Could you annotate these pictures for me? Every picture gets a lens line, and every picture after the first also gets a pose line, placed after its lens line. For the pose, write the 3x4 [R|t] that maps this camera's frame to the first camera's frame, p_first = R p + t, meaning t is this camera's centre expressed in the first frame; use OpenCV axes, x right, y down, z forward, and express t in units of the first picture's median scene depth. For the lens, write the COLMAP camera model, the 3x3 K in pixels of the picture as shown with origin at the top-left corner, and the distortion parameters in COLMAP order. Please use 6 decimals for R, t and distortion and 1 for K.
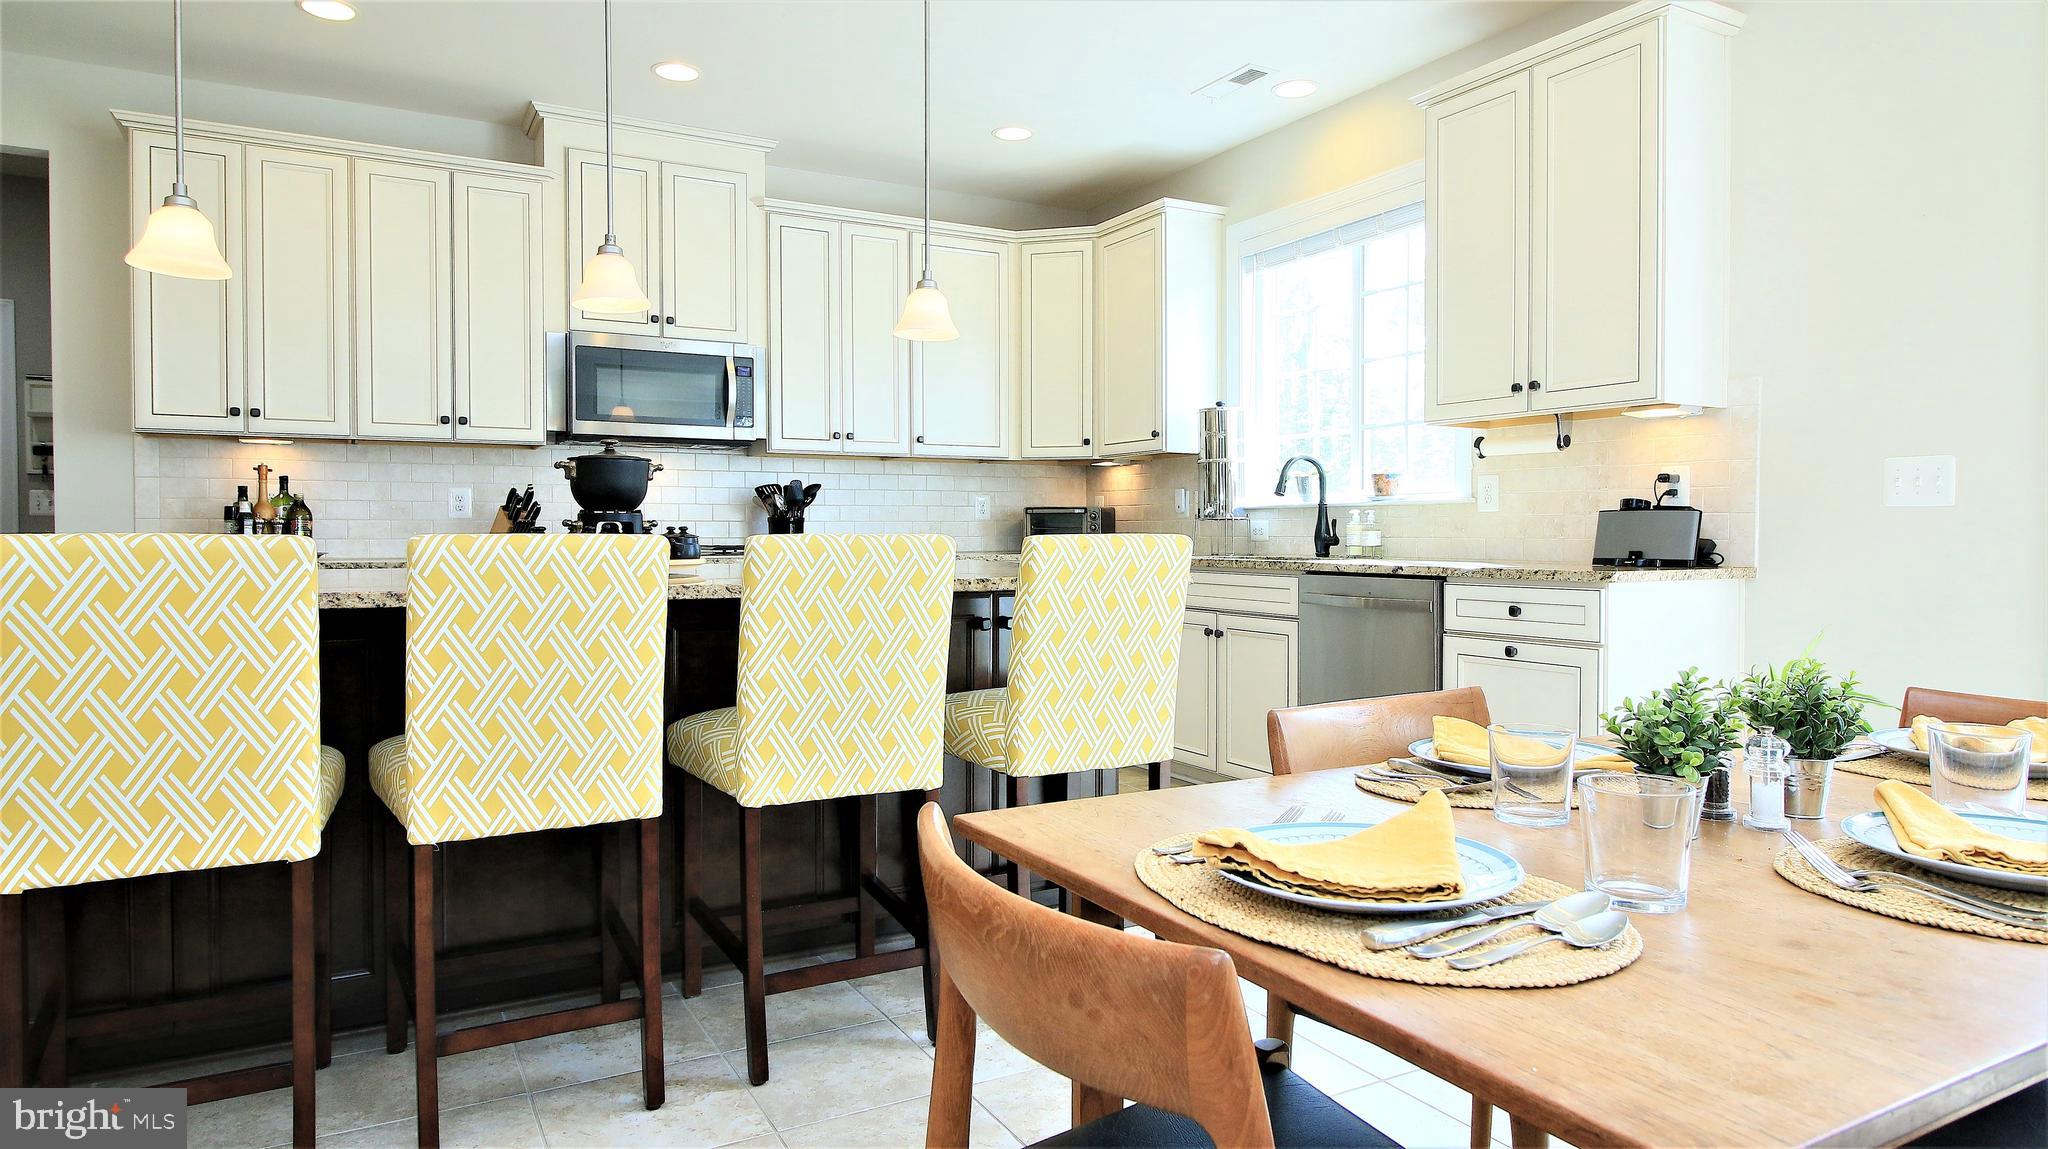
lens RADIAL K [[1204.5, 0, 1018.1], [0, 1204.5, 558.8], [0, 0, 1]] dist [0.004310, -0.012602]
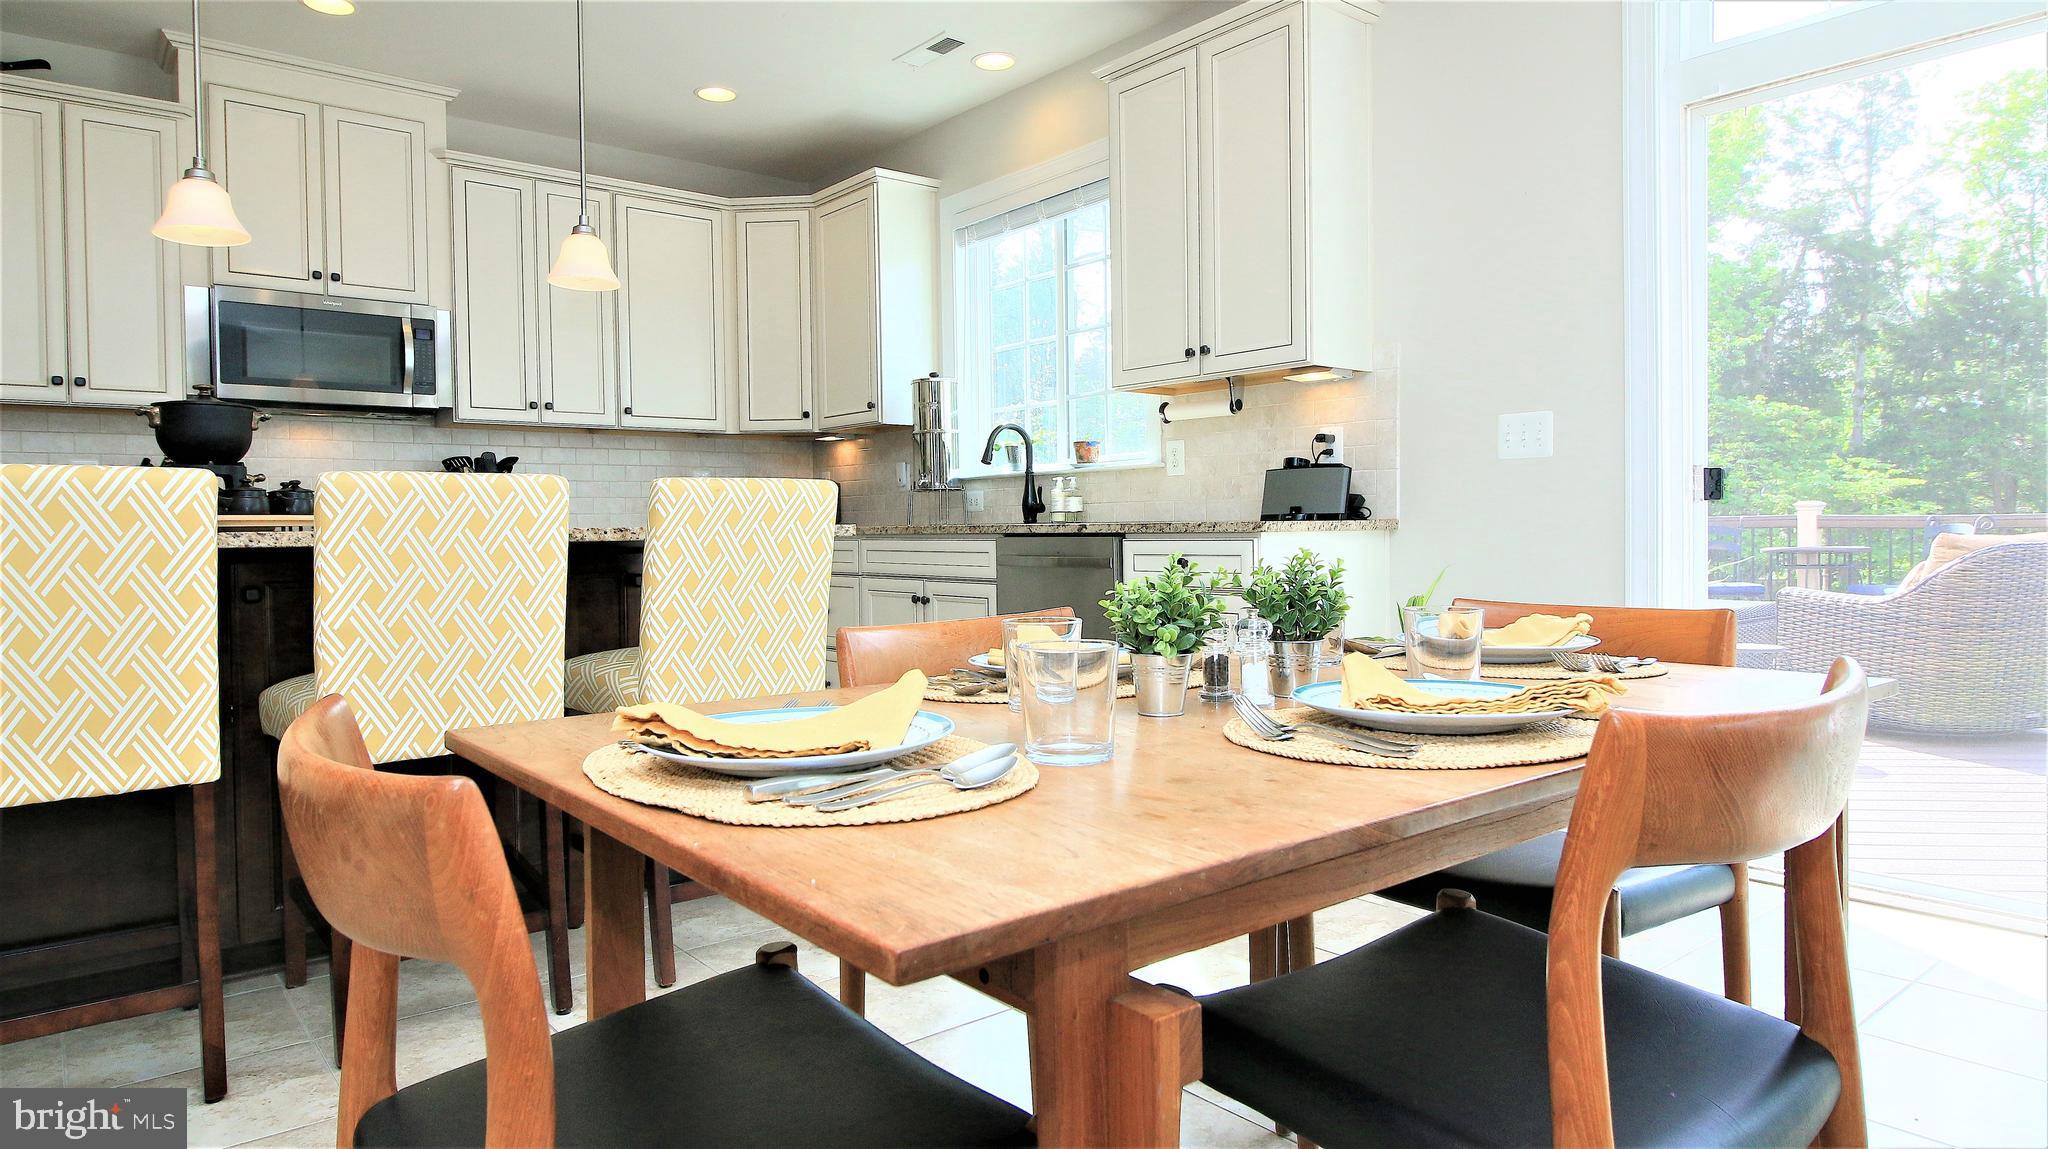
lens RADIAL K [[1204.5, 0, 1018.1], [0, 1204.5, 558.8], [0, 0, 1]] dist [0.004310, -0.012602]
pose [[0.983844, -0.016178, 0.178296, 0.068836], [0.015601, 0.999868, 0.004638, 0.025799], [-0.178347, -0.001782, 0.983966, 0.000191]]
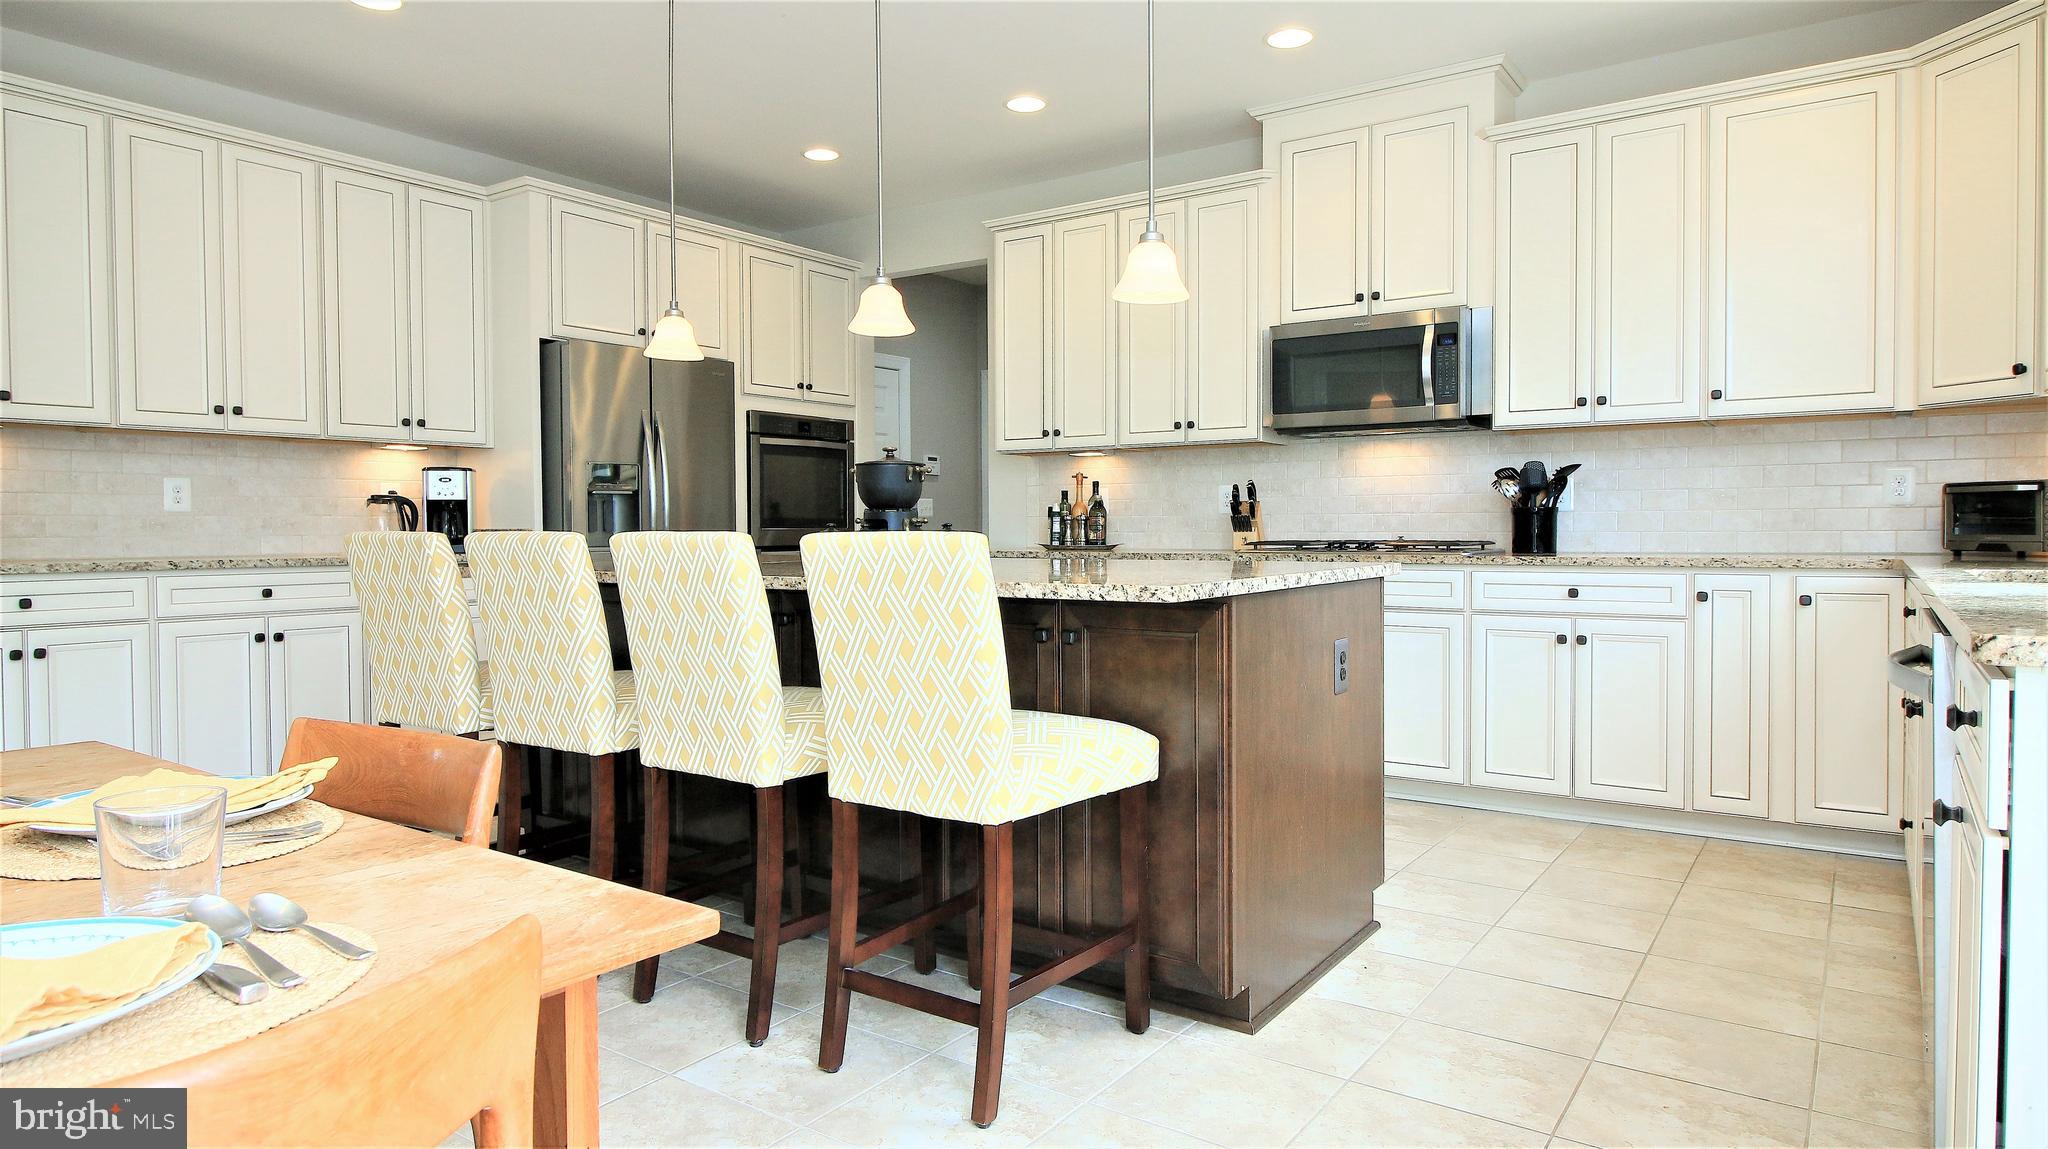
lens RADIAL K [[1204.5, 0, 1018.1], [0, 1204.5, 558.8], [0, 0, 1]] dist [0.004310, -0.012602]
pose [[0.443276, 0.025752, -0.896015, 0.507518], [-0.009440, 0.999666, 0.024062, -0.020266], [0.896335, -0.002208, 0.443371, 0.419504]]
